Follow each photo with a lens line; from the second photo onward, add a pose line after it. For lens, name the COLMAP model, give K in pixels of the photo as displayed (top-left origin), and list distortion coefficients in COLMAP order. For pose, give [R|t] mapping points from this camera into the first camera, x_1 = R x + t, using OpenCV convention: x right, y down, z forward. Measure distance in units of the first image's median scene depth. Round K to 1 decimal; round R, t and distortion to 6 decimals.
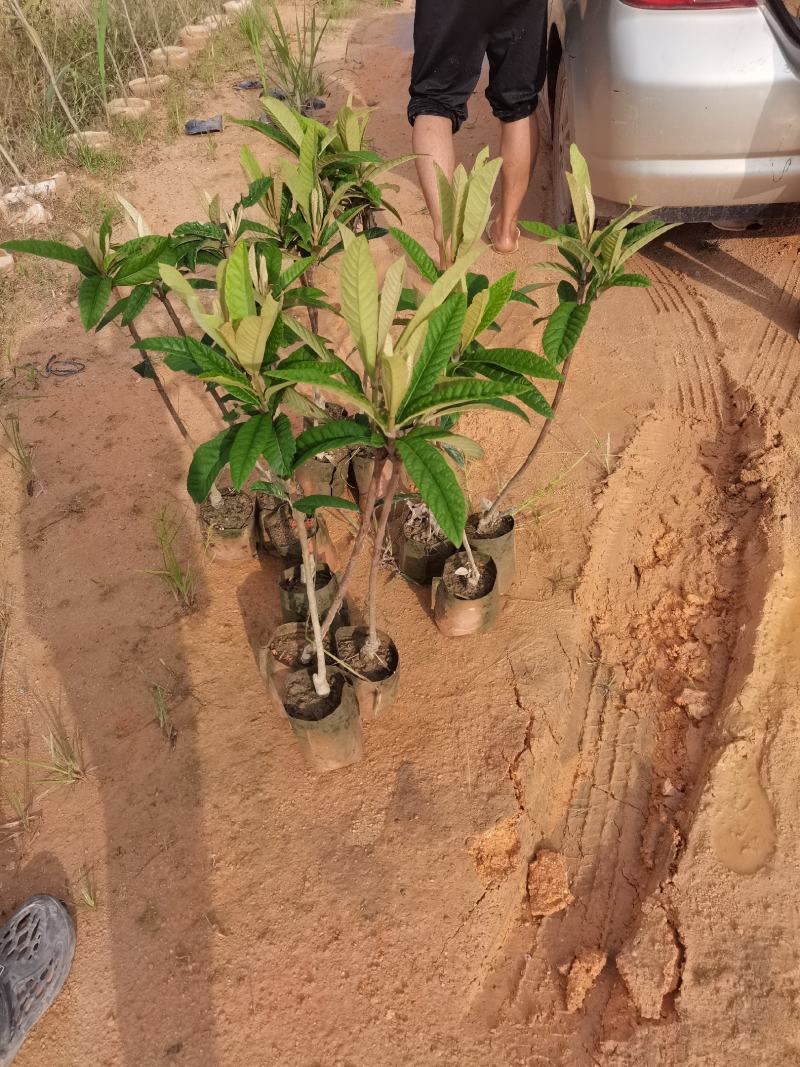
lens RADIAL K [[813.1, 0, 399.4], [0, 813.1, 537.2], [0, 0, 1]] dist [0.024858, -0.018835]
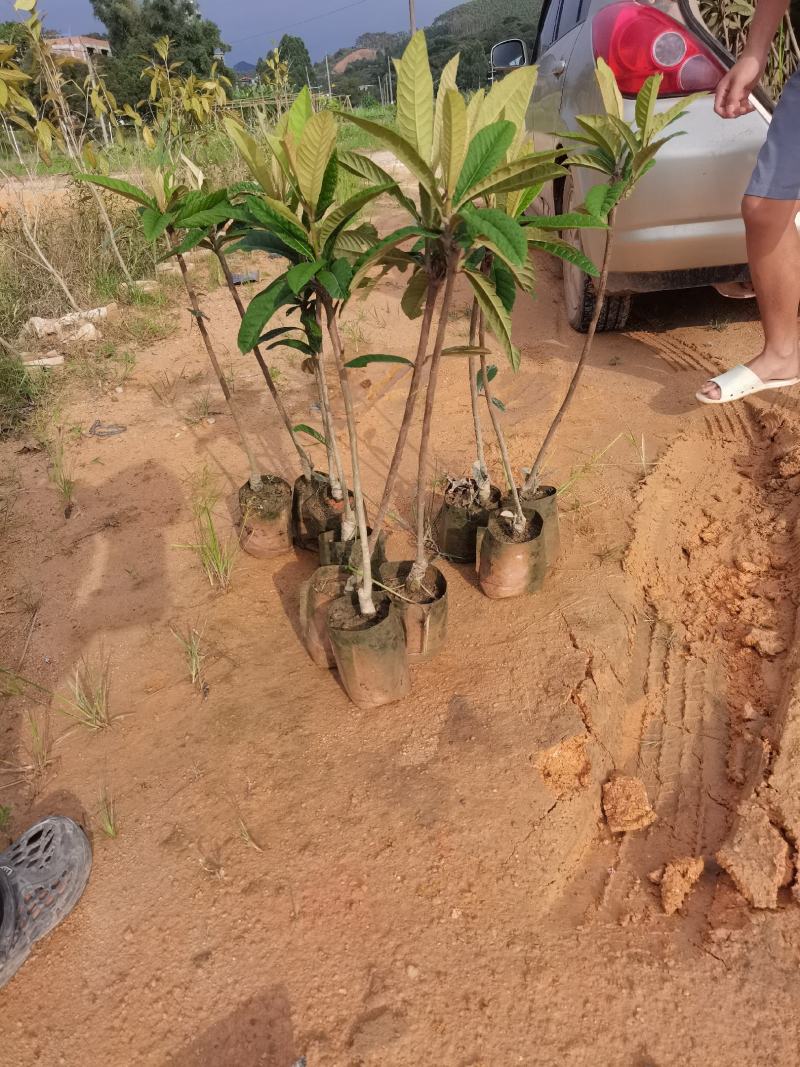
lens RADIAL K [[813.1, 0, 399.2], [0, 813.1, 530.2], [0, 0, 1]] dist [0.024858, -0.018835]
pose [[0.999665, -0.017512, -0.019068, -0.037445], [0.012272, 0.969044, -0.246584, 0.321240], [0.022796, 0.246268, 0.968934, 0.060866]]
